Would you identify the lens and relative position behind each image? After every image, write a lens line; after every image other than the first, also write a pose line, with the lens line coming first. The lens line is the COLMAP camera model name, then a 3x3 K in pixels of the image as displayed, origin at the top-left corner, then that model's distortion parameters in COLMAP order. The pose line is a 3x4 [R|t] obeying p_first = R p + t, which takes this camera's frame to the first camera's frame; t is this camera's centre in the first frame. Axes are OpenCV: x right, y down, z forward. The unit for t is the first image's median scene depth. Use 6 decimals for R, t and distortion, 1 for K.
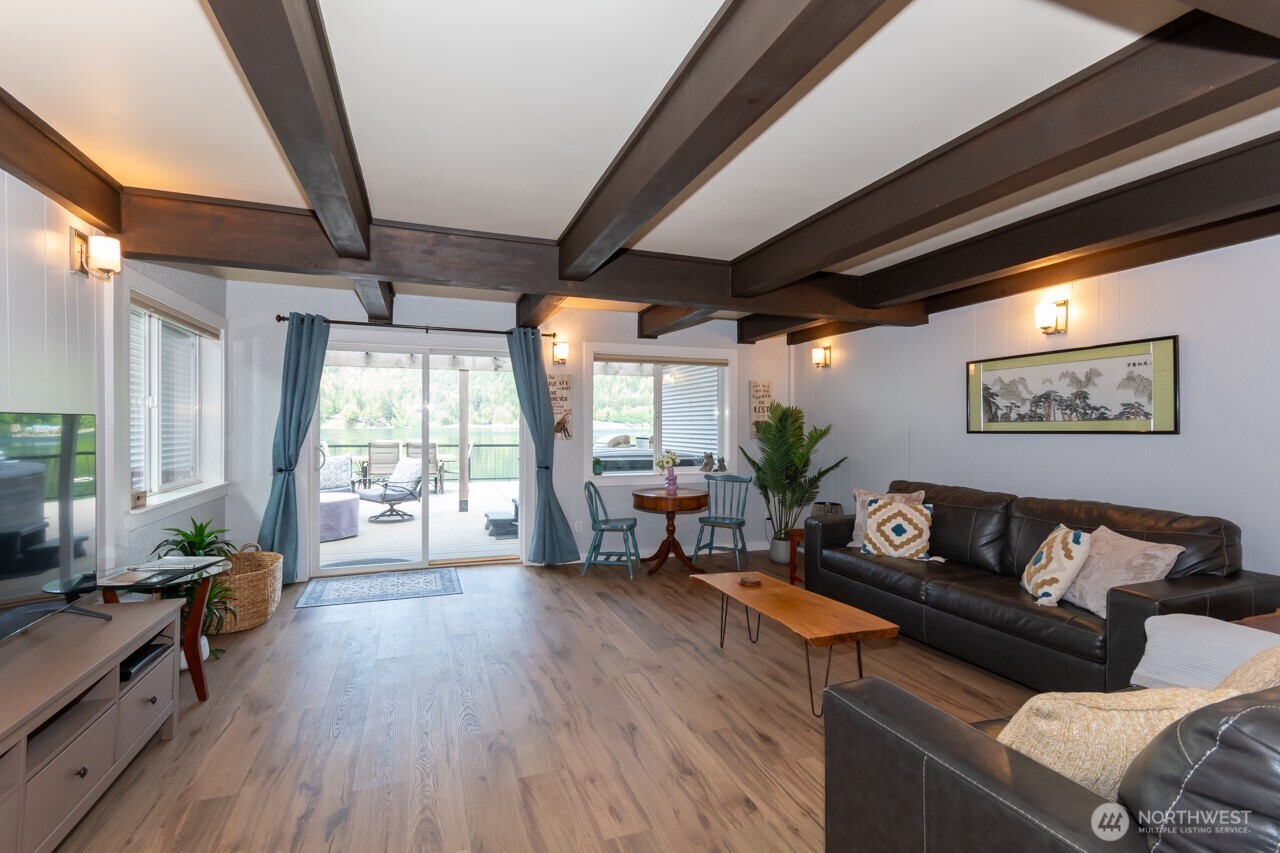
lens RADIAL K [[574.4, 0, 636.1], [0, 574.4, 426.9], [0, 0, 1]] dist [0.008409, 0.000660]
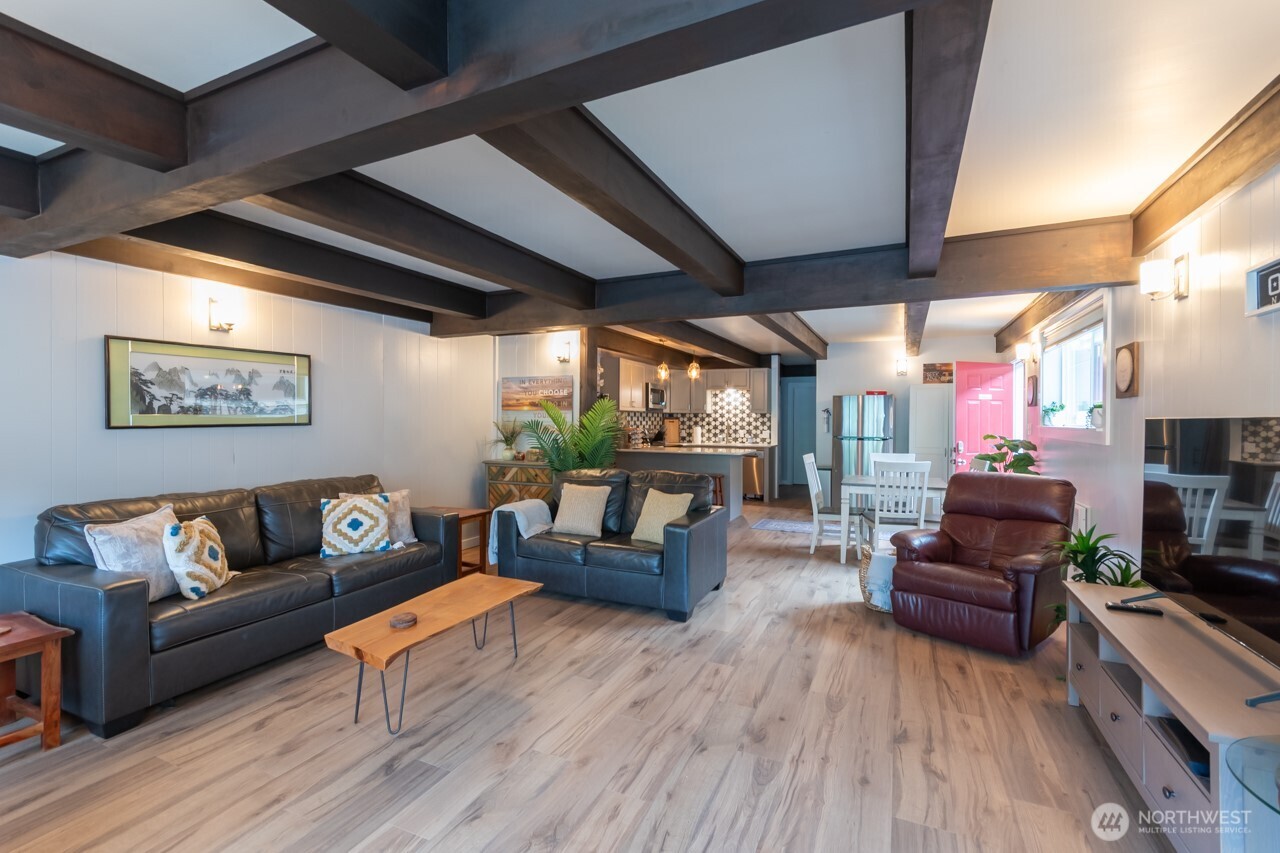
lens RADIAL K [[556.0, 0, 640.0], [0, 556.0, 426.5], [0, 0, 1]] dist [-0.001480, -0.000031]
pose [[-0.701071, -0.011474, 0.712999, -0.569115], [-0.002429, 0.999903, 0.013702, -0.004985], [-0.713087, 0.007874, -0.701031, 1.313055]]
